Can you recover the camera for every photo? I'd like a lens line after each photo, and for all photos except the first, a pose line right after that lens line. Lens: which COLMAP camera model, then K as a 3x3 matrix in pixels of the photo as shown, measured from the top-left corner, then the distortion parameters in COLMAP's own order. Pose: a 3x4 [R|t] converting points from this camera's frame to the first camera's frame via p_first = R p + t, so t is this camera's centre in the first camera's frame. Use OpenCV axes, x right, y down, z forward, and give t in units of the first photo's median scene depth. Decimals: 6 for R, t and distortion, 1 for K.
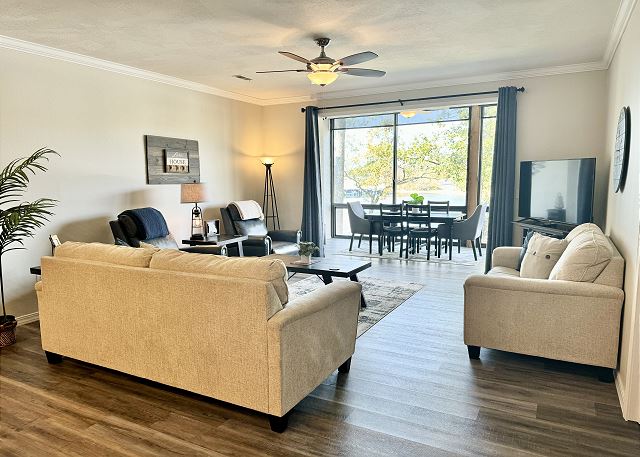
lens RADIAL K [[449.5, 0, 318.2], [0, 449.5, 224.5], [0, 0, 1]] dist [0.045865, -0.016041]
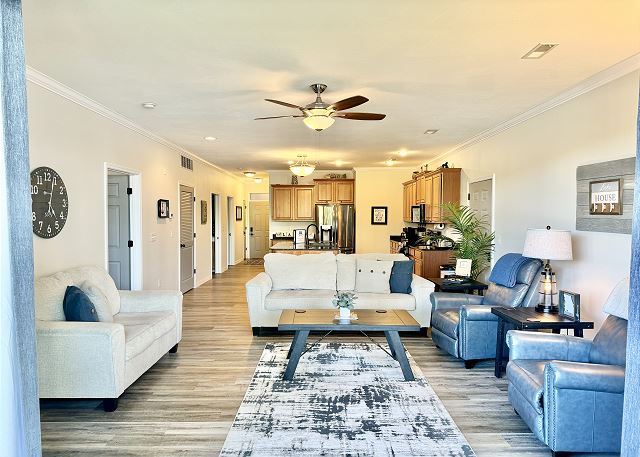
lens RADIAL K [[449.5, 0, 321.2], [0, 449.5, 227.0], [0, 0, 1]] dist [0.045865, -0.016041]
pose [[-0.875776, 0.019622, -0.482319, 0.360592], [-0.044475, 0.991644, 0.121098, -0.158470], [0.480664, 0.127506, -0.867585, 1.378861]]
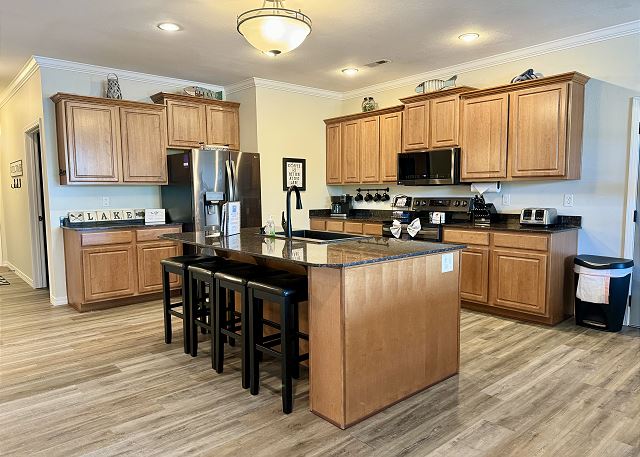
lens RADIAL K [[449.5, 0, 316.9], [0, 449.5, 231.3], [0, 0, 1]] dist [0.045865, -0.016041]
pose [[-0.349080, 0.096125, -0.932150, 0.199807], [-0.092133, 0.986385, 0.136220, -0.008707], [0.932553, 0.133434, -0.335471, 0.289370]]
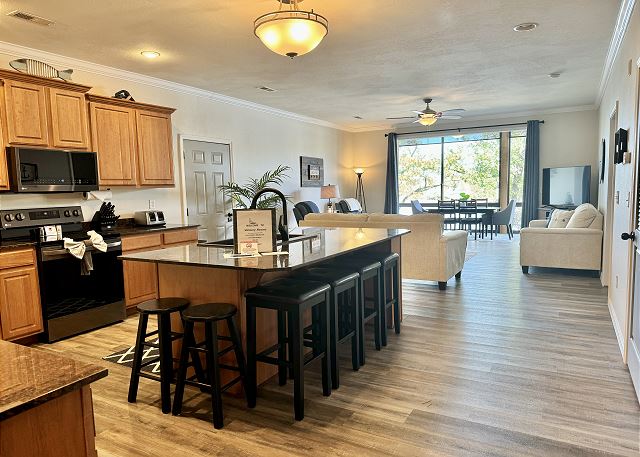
lens RADIAL K [[449.5, 0, 318.5], [0, 449.5, 228.0], [0, 0, 1]] dist [0.045865, -0.016041]
pose [[0.999787, -0.014262, -0.014942, -0.278663], [0.013993, 0.999741, -0.017970, 0.076046], [0.015194, 0.017757, 0.999727, -0.517455]]
